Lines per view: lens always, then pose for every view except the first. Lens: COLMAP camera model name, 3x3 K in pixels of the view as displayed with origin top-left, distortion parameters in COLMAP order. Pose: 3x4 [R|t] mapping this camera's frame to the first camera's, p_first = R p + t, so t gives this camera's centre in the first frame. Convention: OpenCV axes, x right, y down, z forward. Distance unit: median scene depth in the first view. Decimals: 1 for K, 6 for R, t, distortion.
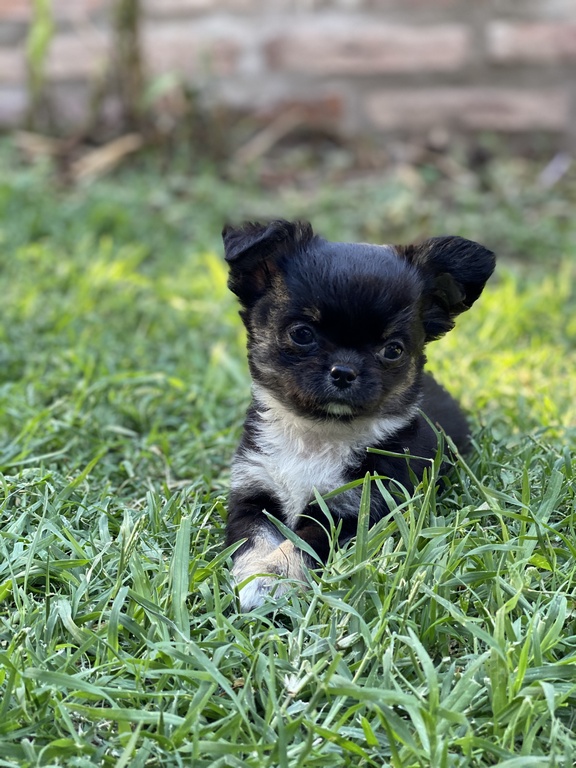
lens RADIAL K [[1154.8, 0, 288.0], [0, 1154.8, 384.0], [0, 0, 1]] dist [-0.002562, -0.092150]
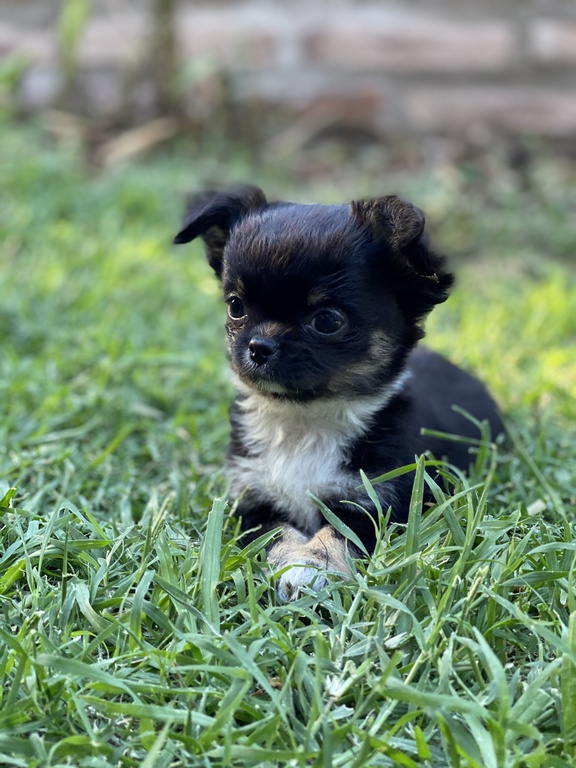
lens RADIAL K [[1154.8, 0, 288.0], [0, 1154.8, 384.0], [0, 0, 1]] dist [-0.002562, -0.092150]
pose [[0.999046, 0.041551, -0.013448, -0.026773], [-0.041673, 0.999092, -0.008910, 0.032334], [0.013066, 0.009462, 0.999870, 0.094422]]
